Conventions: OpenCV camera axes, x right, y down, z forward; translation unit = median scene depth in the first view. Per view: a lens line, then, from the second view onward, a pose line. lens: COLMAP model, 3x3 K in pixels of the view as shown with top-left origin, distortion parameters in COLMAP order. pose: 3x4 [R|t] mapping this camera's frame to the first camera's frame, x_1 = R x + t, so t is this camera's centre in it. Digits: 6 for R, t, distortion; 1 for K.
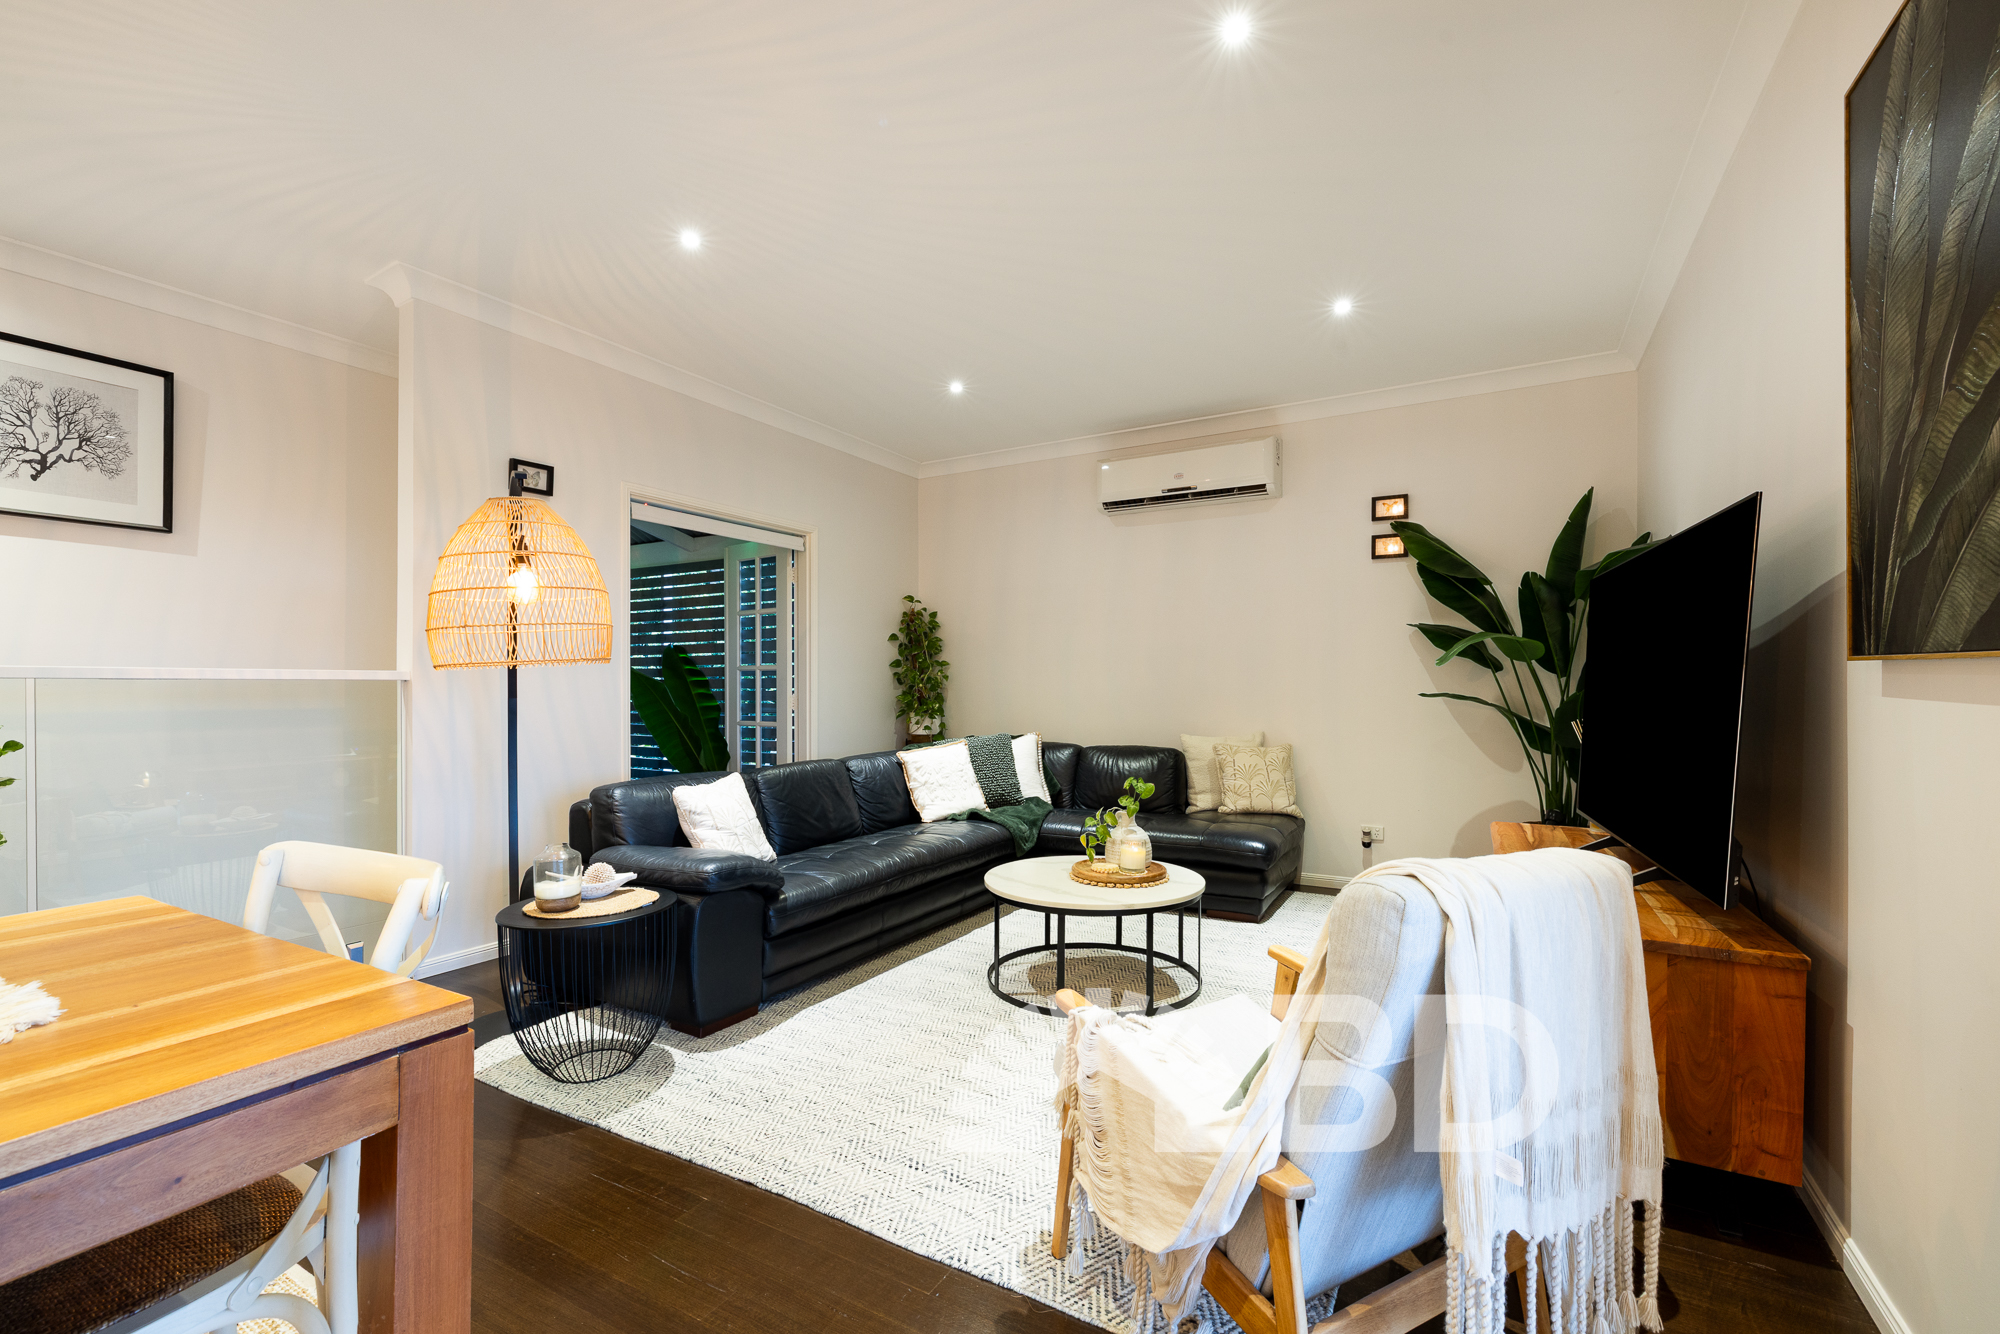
lens RADIAL K [[863.9, 0, 1002.0], [0, 863.9, 686.9], [0, 0, 1]] dist [0.018334, 0.000076]
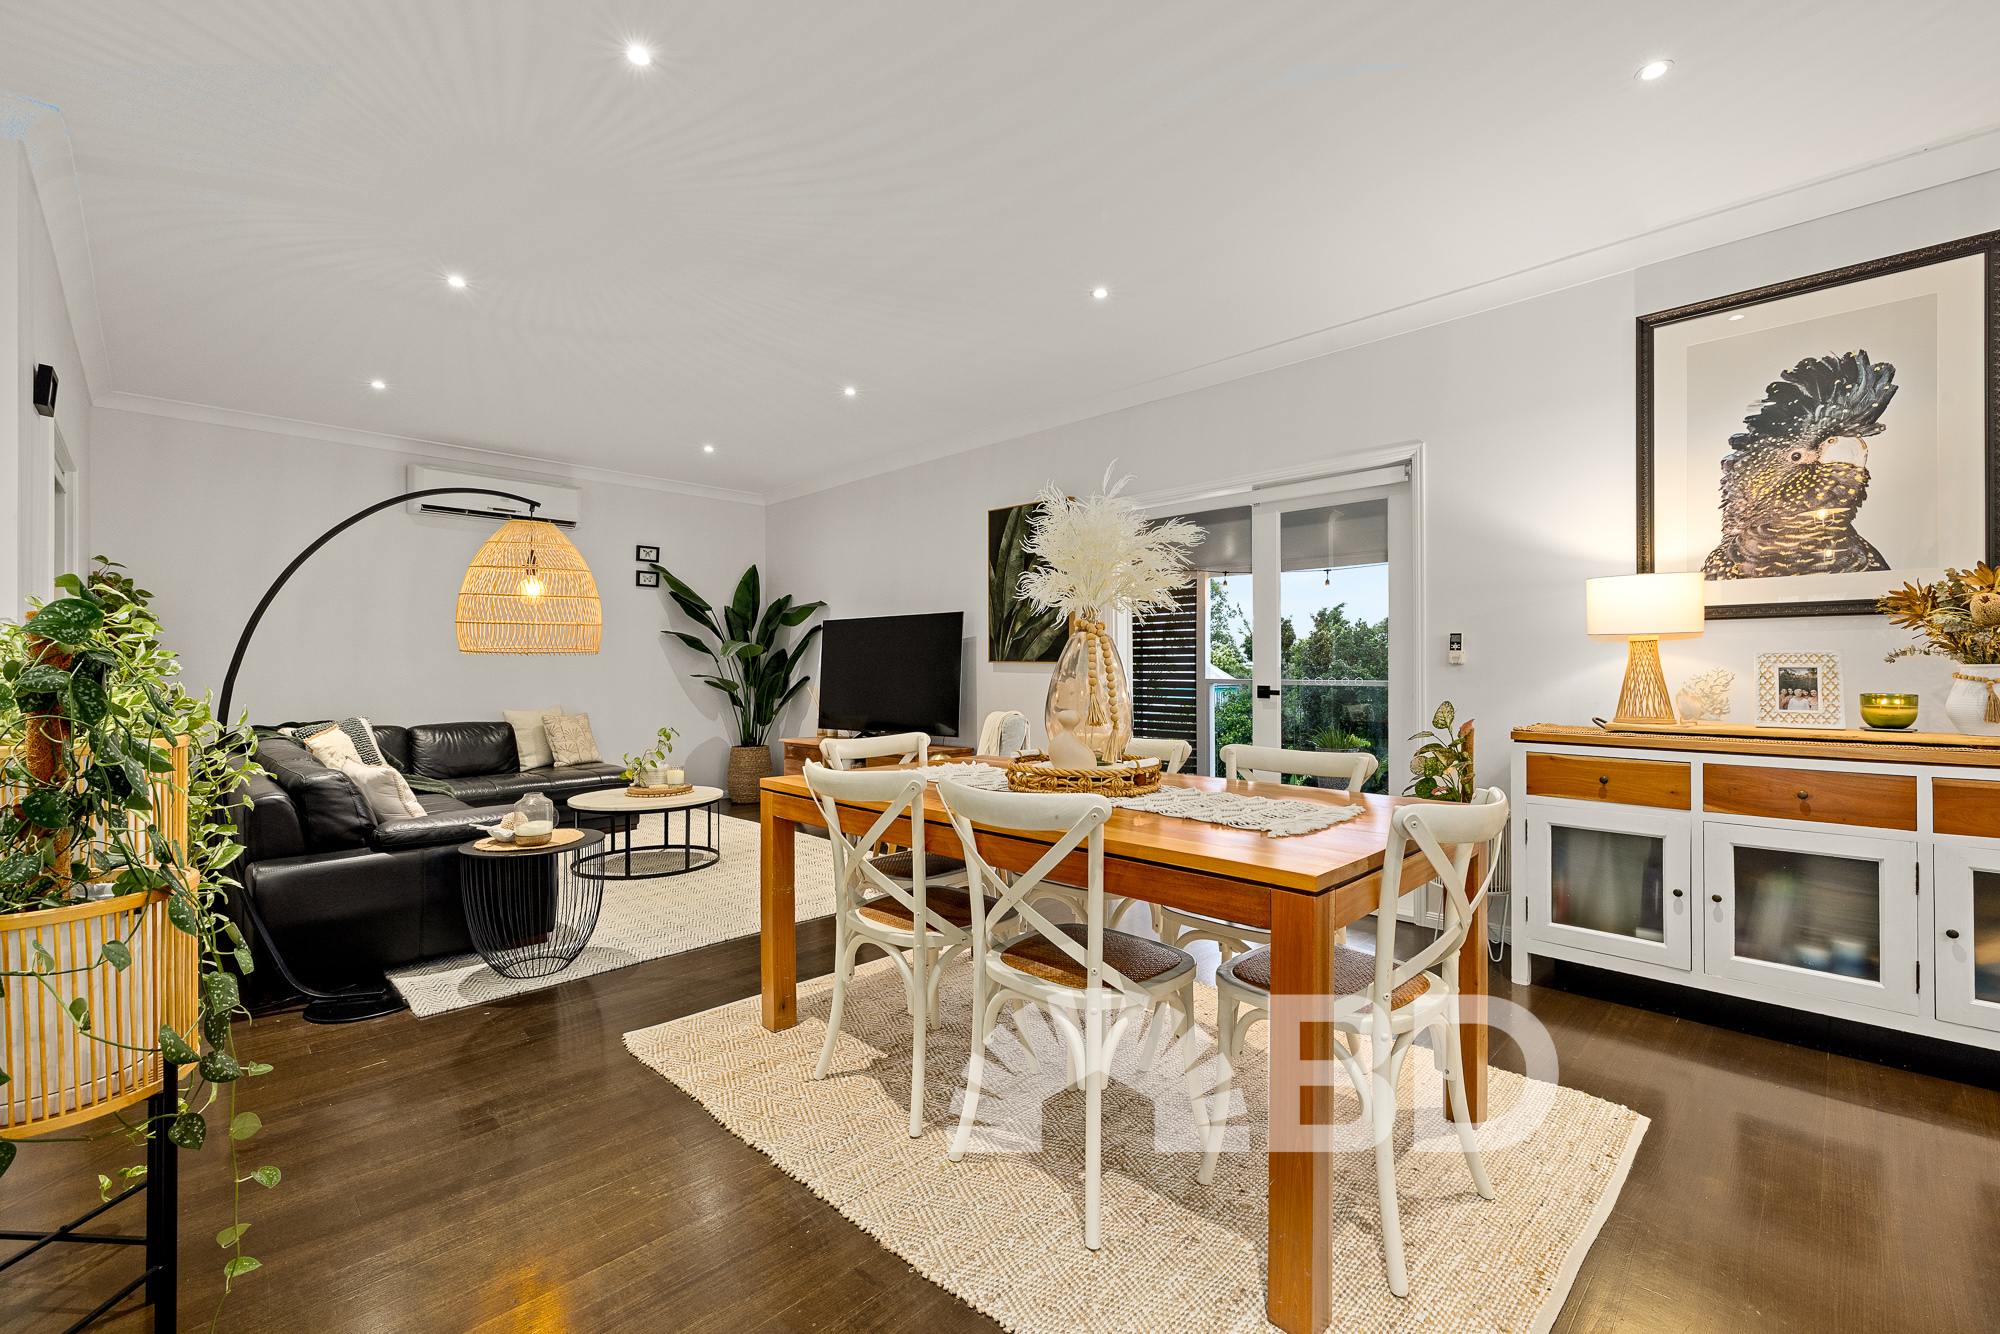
lens RADIAL K [[863.9, 0, 1001.5], [0, 863.9, 669.0], [0, 0, 1]] dist [0.018334, 0.000076]
pose [[0.258306, 0.001091, 0.966062, -0.877330], [0.003775, 0.999991, -0.002139, 0.002067], [-0.966056, 0.004199, 0.258300, 0.004934]]
